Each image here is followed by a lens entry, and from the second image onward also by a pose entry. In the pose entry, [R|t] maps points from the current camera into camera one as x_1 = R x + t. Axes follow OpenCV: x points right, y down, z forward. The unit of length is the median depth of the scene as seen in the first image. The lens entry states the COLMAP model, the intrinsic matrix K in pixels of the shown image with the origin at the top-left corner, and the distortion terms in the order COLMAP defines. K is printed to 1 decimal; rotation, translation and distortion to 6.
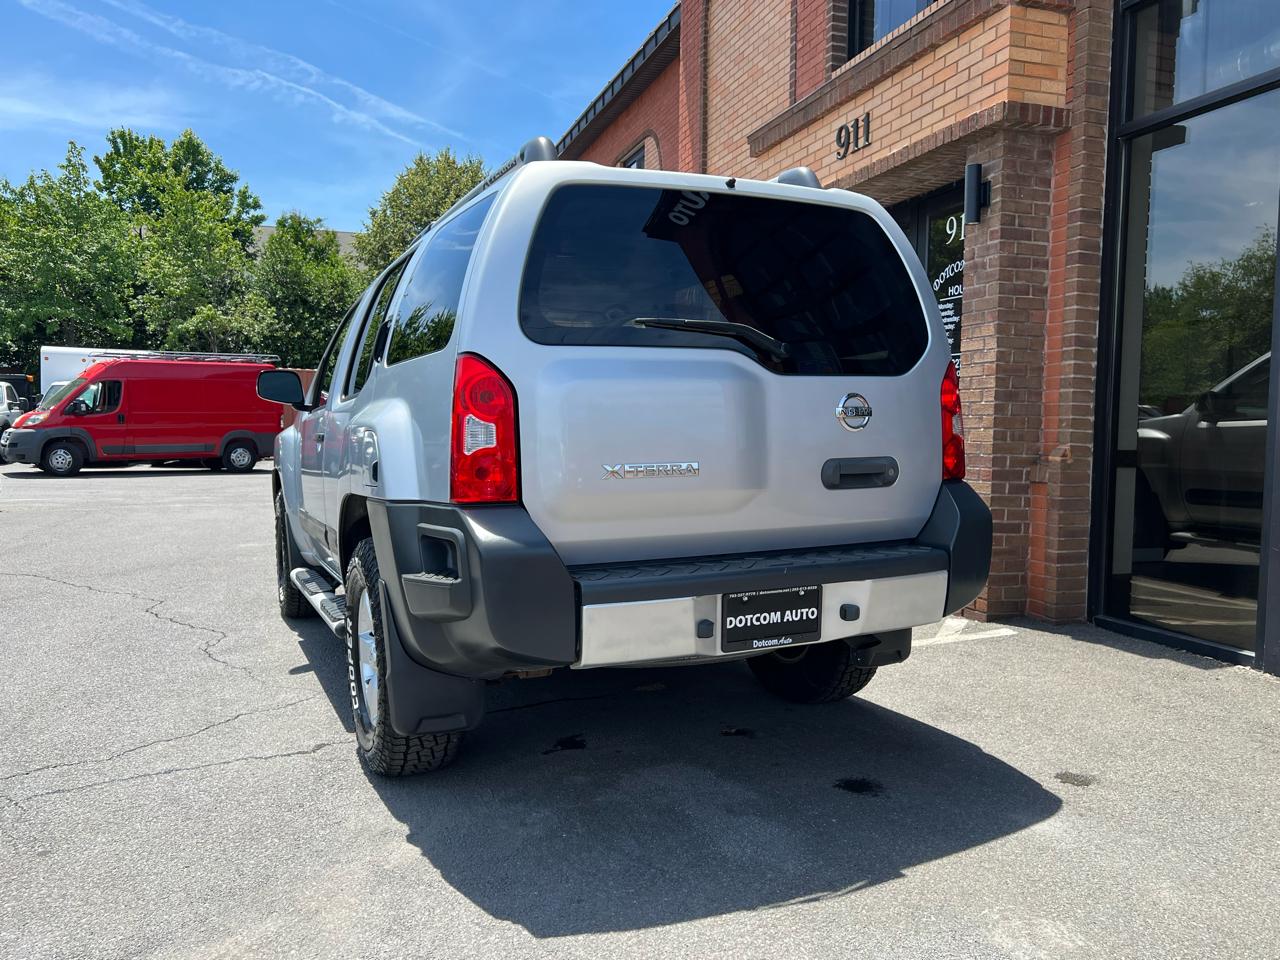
lens RADIAL K [[965.2, 0, 637.8], [0, 965.2, 484.2], [0, 0, 1]] dist [0.043463, -0.047387]
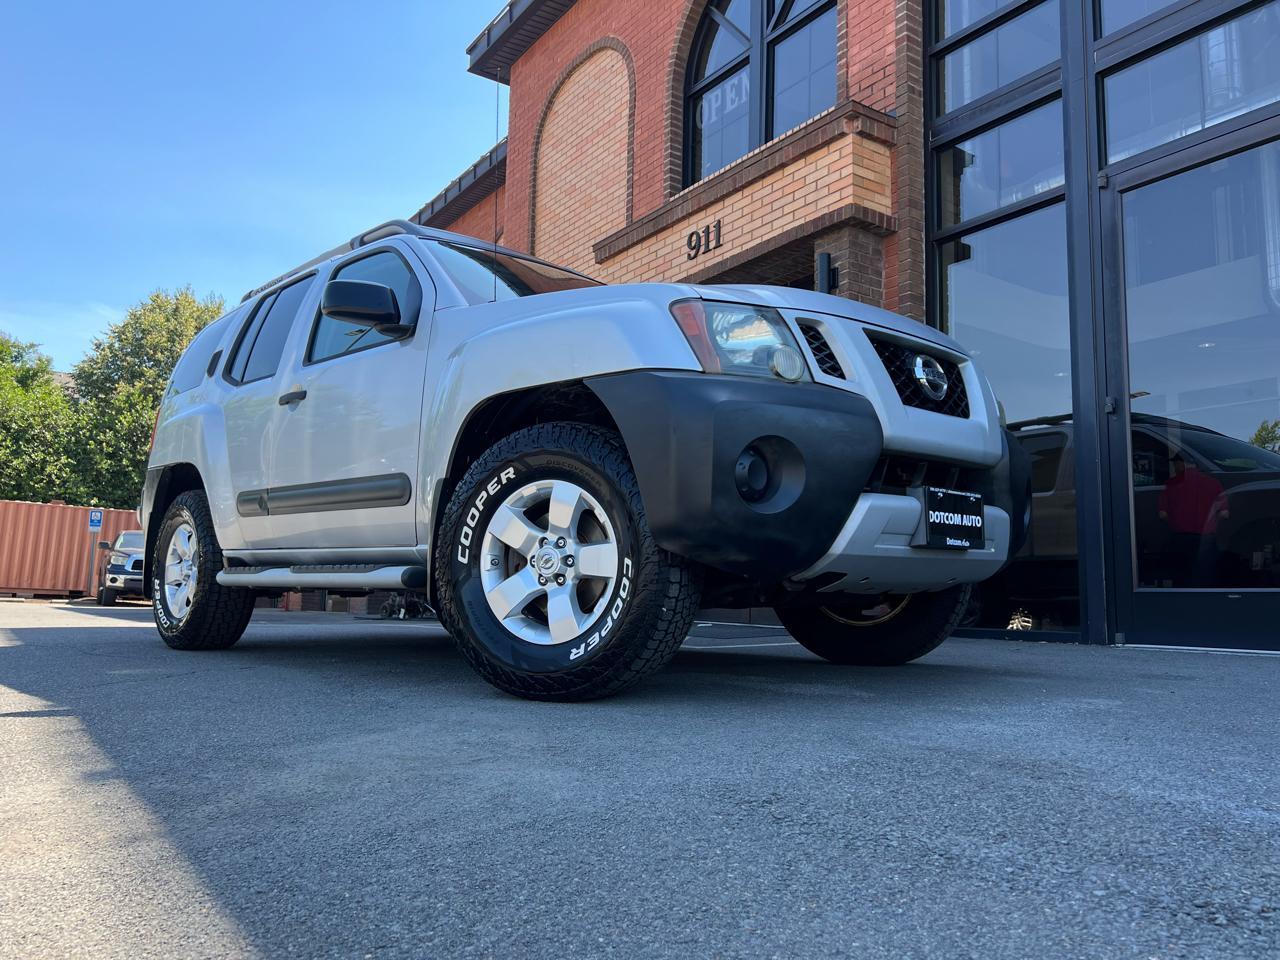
lens RADIAL K [[957.7, 0, 645.1], [0, 957.7, 477.3], [0, 0, 1]] dist [0.060305, -0.063962]
pose [[0.957467, 0.050803, 0.284035, -0.187941], [0.004137, 0.981860, -0.189563, 0.164922], [-0.288513, 0.182676, 0.939888, -0.012323]]
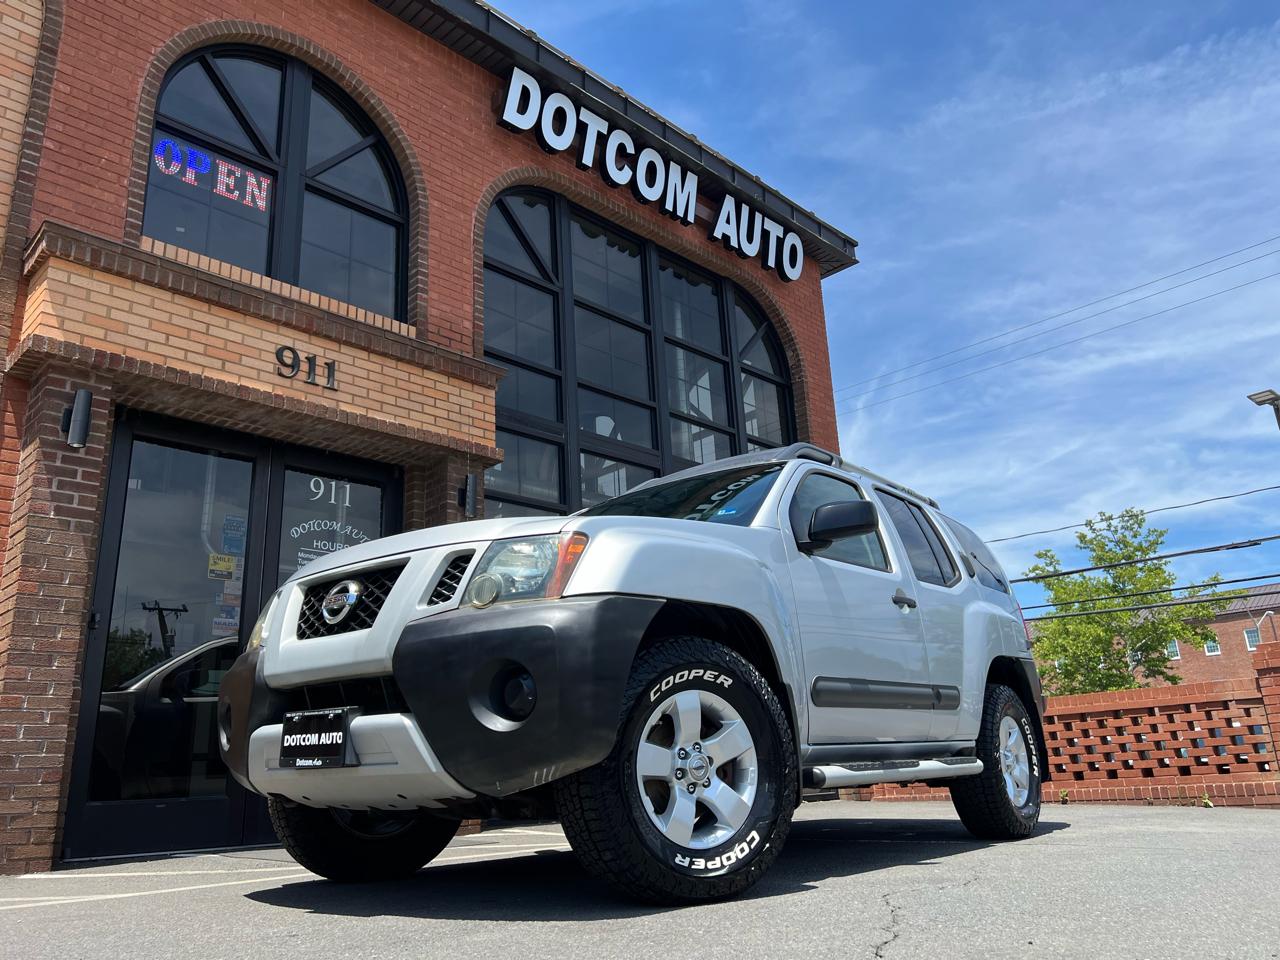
lens RADIAL K [[957.7, 0, 645.1], [0, 957.7, 477.3], [0, 0, 1]] dist [0.060305, -0.063962]
pose [[-0.451073, 0.284036, 0.846083, -0.874582], [0.099575, 0.958104, -0.268555, 0.058946], [-0.886915, -0.036889, -0.460458, 1.353196]]
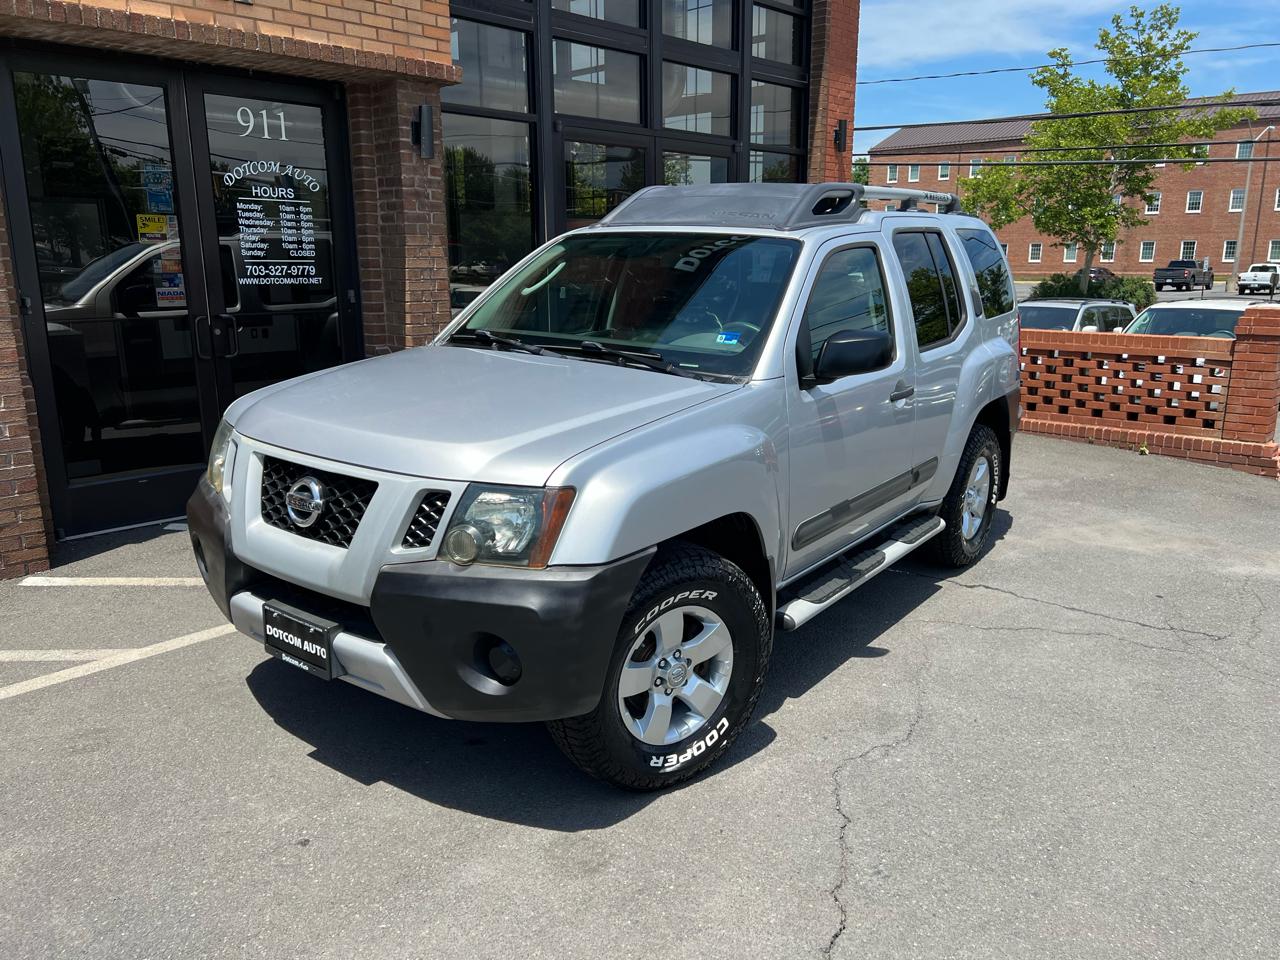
lens RADIAL K [[965.2, 0, 640.0], [0, 965.2, 480.0], [0, 0, 1]] dist [0.045330, -0.050598]
pose [[-0.478956, -0.209878, 0.852380, -0.829551], [0.050695, 0.962765, 0.265544, -0.185926], [-0.876374, 0.170395, -0.450482, 1.324587]]
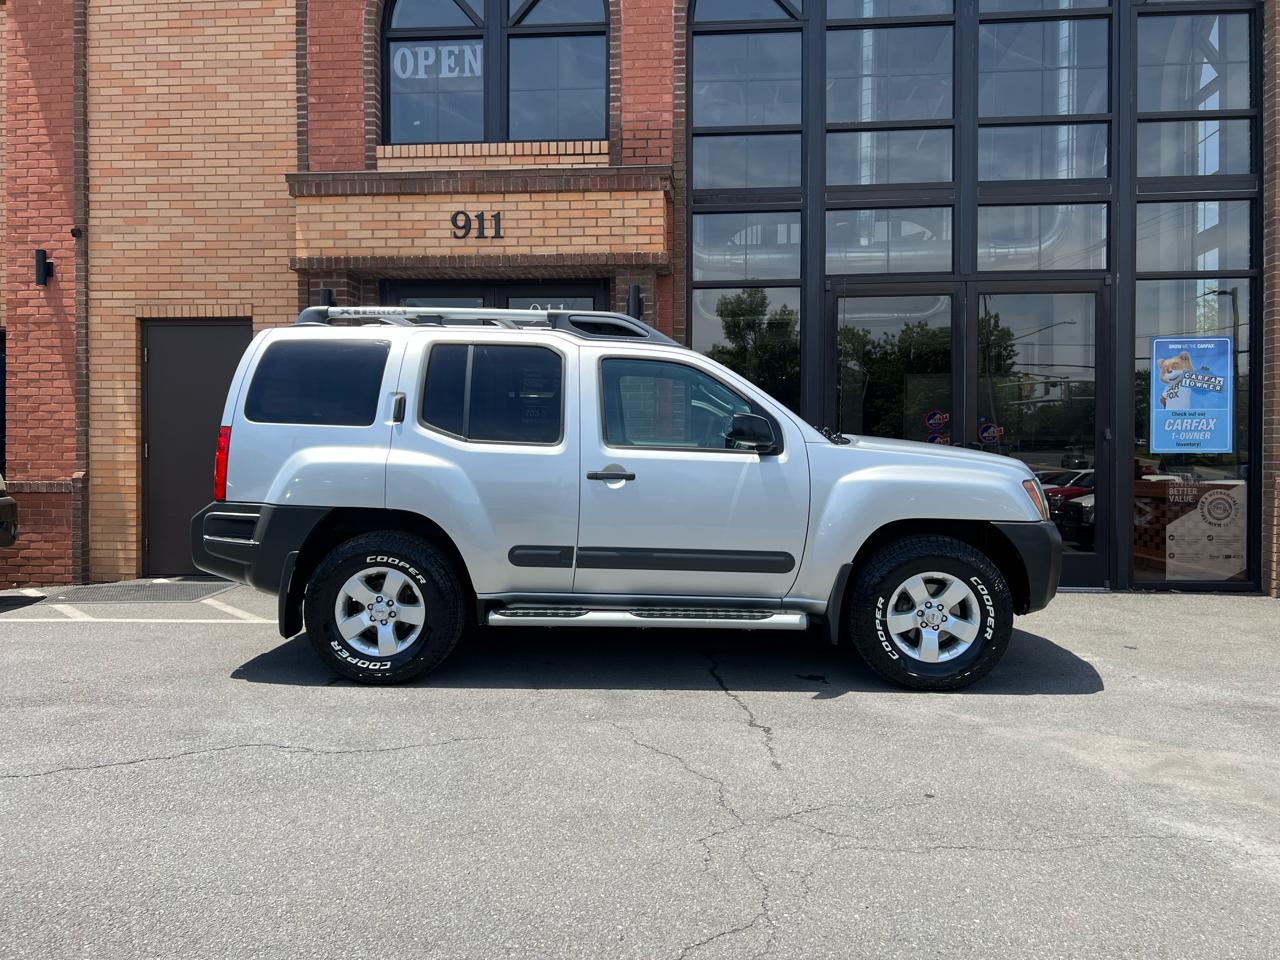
lens RADIAL K [[959.0, 0, 647.6], [0, 959.0, 472.0], [0, 0, 1]] dist [0.043279, -0.049815]
pose [[0.389220, -0.019858, 0.920931, -0.968040], [0.057860, 0.998320, -0.002927, -0.036118], [-0.919326, 0.054425, 0.389715, 0.409103]]
